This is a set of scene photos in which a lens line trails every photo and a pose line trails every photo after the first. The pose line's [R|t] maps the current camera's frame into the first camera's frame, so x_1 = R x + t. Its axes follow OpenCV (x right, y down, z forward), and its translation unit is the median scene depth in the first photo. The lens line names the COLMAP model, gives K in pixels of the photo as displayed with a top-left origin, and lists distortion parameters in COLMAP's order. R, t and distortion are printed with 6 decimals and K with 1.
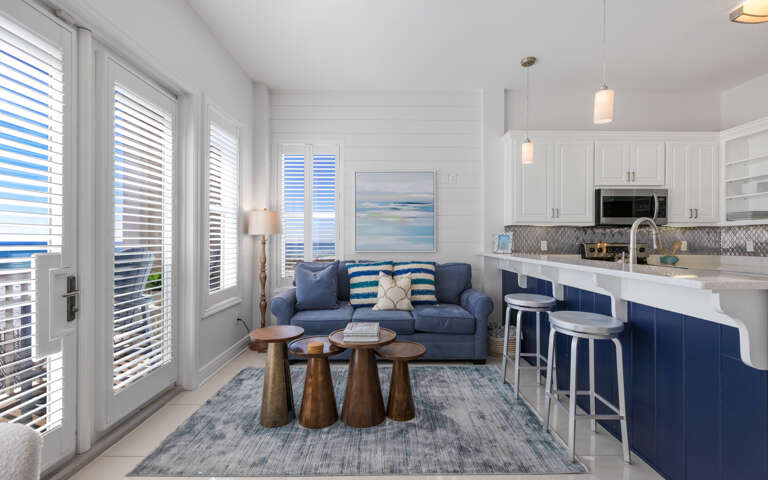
lens RADIAL K [[346.6, 0, 381.1], [0, 346.6, 238.9], [0, 0, 1]] dist [-0.001105, 0.000261]
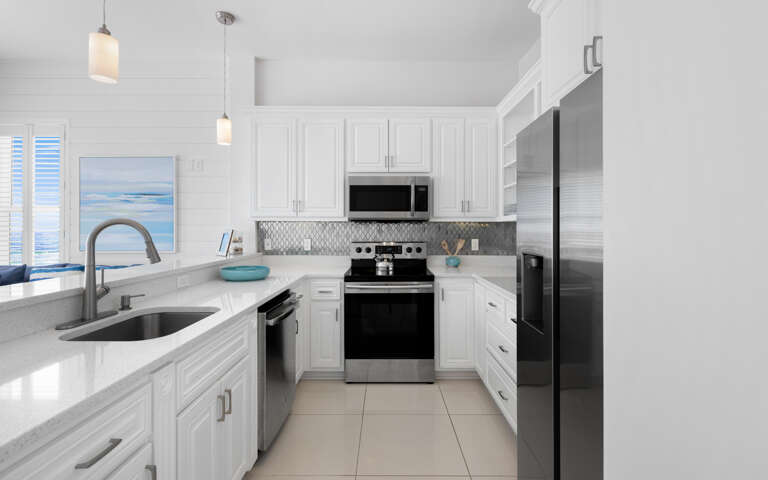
lens RADIAL K [[346.6, 0, 391.2], [0, 346.6, 225.5], [0, 0, 1]] dist [-0.001105, 0.000261]
pose [[0.999979, -0.003691, 0.005368, 0.676635], [0.003714, 0.999984, -0.004217, -0.022688], [-0.005352, 0.004237, 0.999977, 0.165267]]
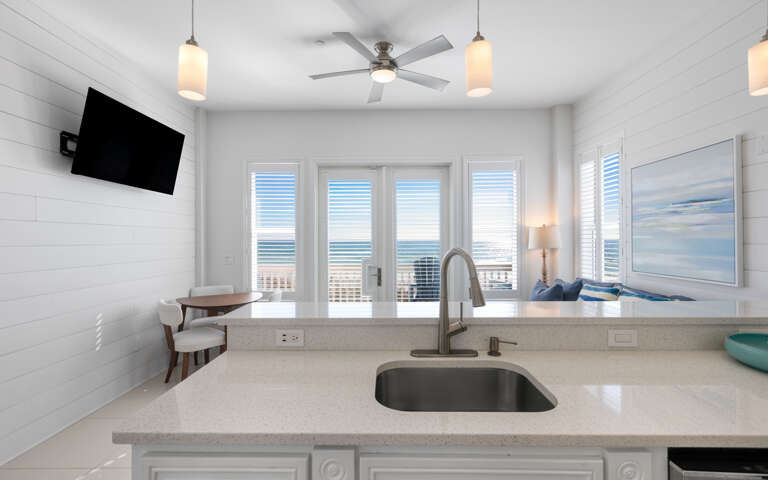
lens RADIAL K [[346.6, 0, 377.7], [0, 346.6, 241.5], [0, 0, 1]] dist [-0.001105, 0.000261]
pose [[-0.017201, 0.002438, -0.999849, 0.707296], [0.008898, 0.999958, 0.002285, -0.038979], [0.999812, -0.008858, -0.017222, 0.455156]]
